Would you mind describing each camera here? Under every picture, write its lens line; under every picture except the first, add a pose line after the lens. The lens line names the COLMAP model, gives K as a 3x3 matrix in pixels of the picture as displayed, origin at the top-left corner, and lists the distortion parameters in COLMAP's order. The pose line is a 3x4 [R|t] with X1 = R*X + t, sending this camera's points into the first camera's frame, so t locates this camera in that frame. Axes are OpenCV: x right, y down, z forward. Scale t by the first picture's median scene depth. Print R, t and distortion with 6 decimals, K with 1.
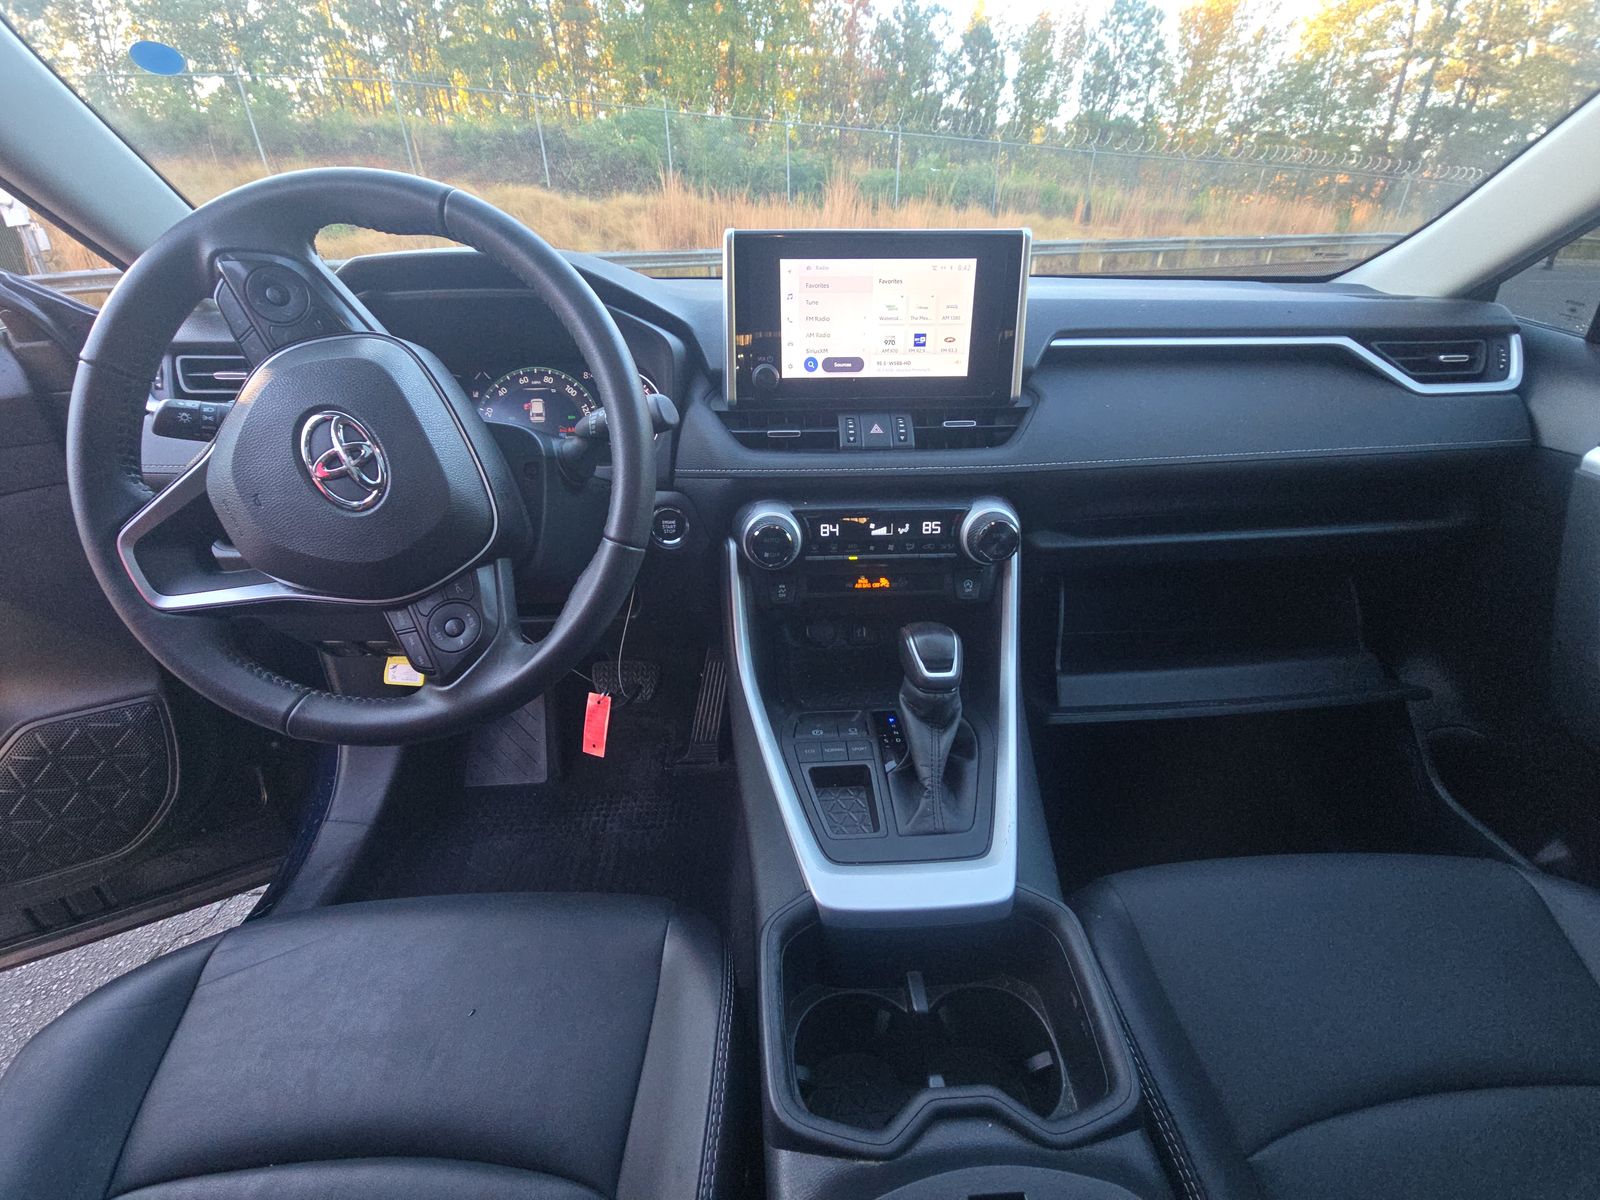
lens RADIAL K [[631.6, 0, 800.0], [0, 631.6, 600.0], [0, 0, 1]] dist [0.000827, 0.000071]
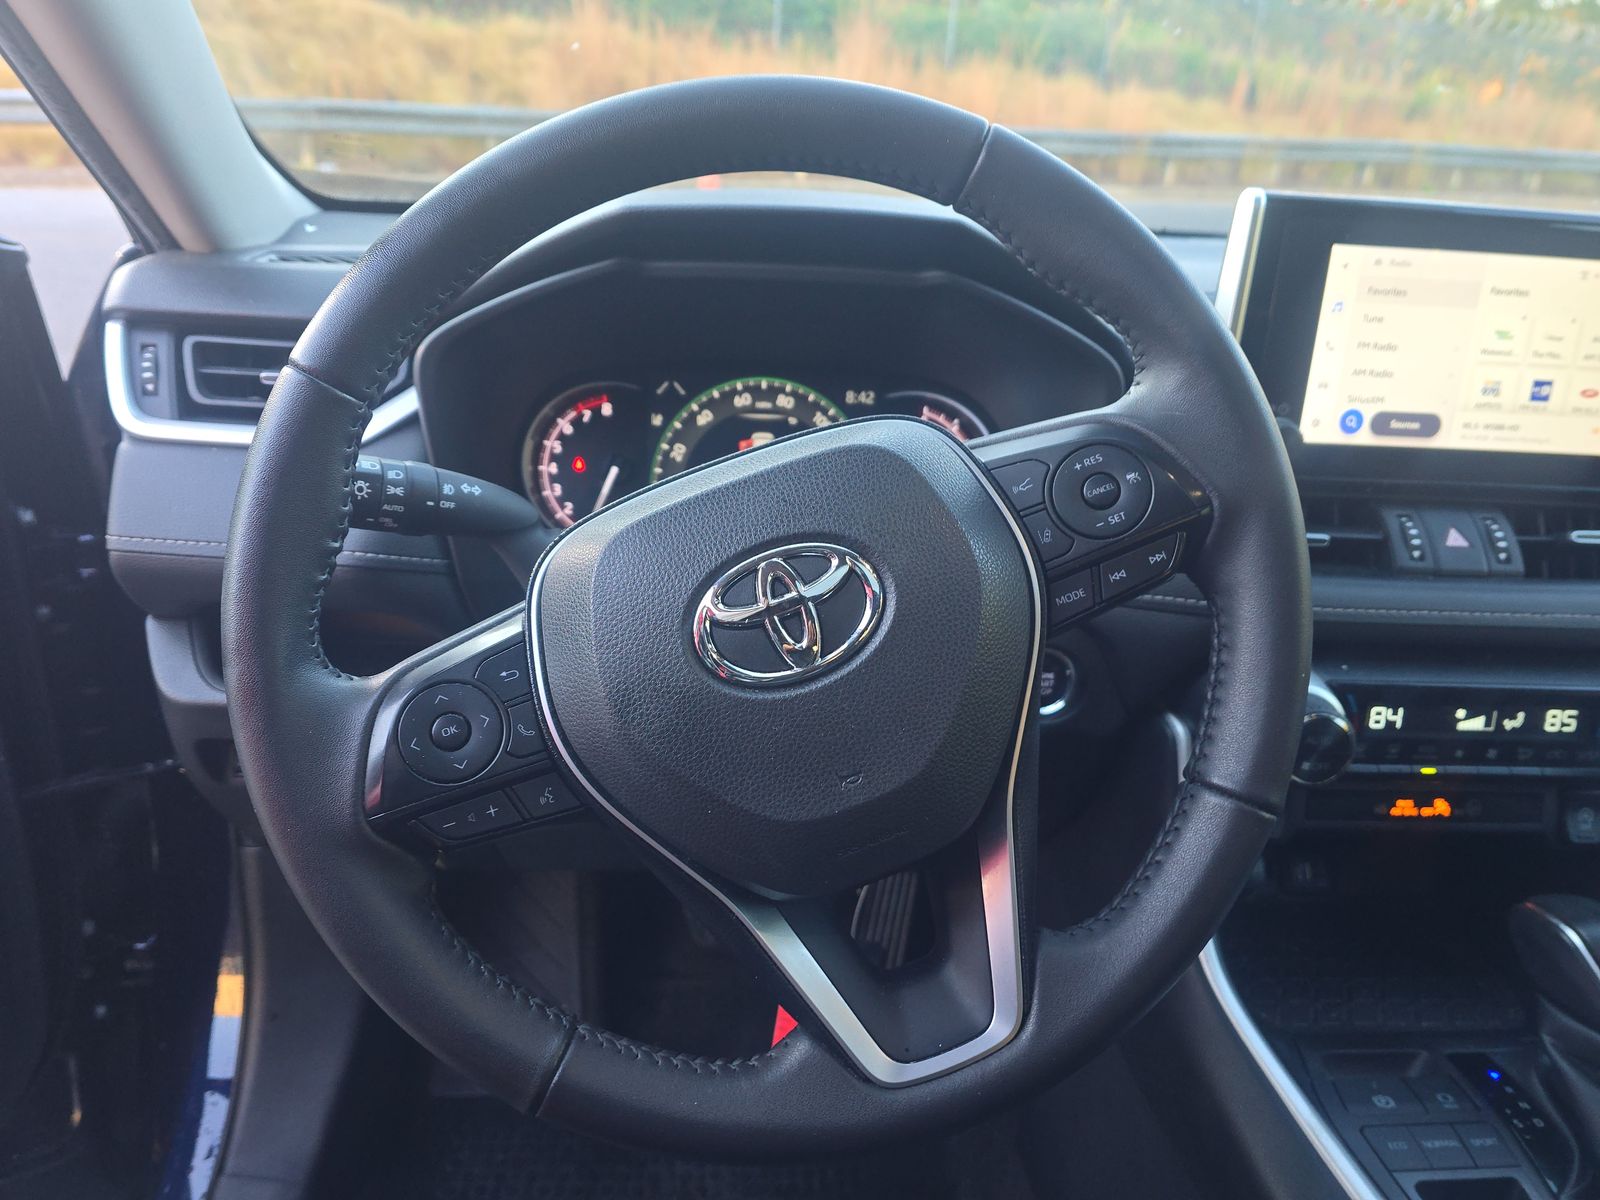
lens RADIAL K [[1068.9, 0, 800.0], [0, 1068.9, 600.0], [0, 0, 1]] dist [0.053776, -0.064074]
pose [[0.998129, 0.049271, 0.036220, -0.498330], [-0.045861, 0.994922, -0.089598, -0.103968], [-0.040450, 0.087769, 0.995319, 0.071102]]
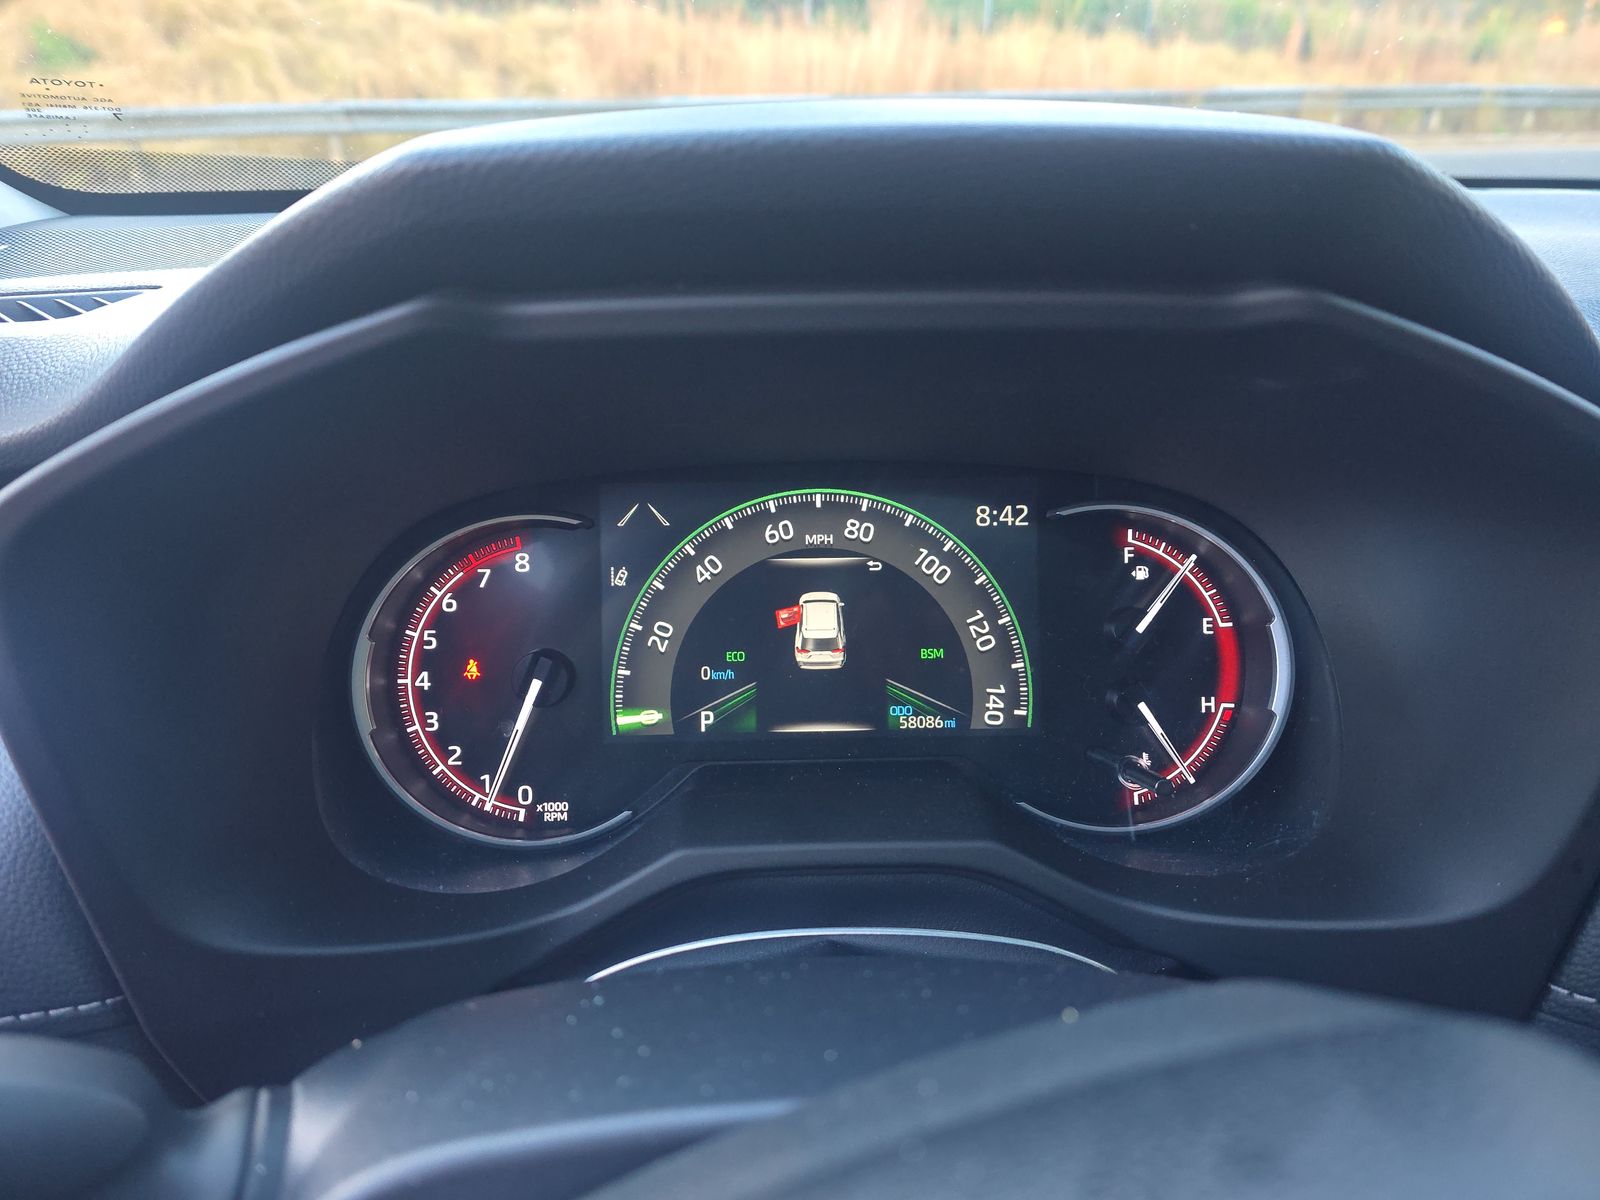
lens RADIAL K [[1077.8, 0, 798.5], [0, 1077.8, 607.8], [0, 0, 1]] dist [0.060910, -0.064452]
pose [[0.999814, 0.015539, -0.011443, -0.510145], [-0.016299, 0.997441, -0.069610, -0.334239], [0.010332, 0.069783, 0.997509, 0.597003]]
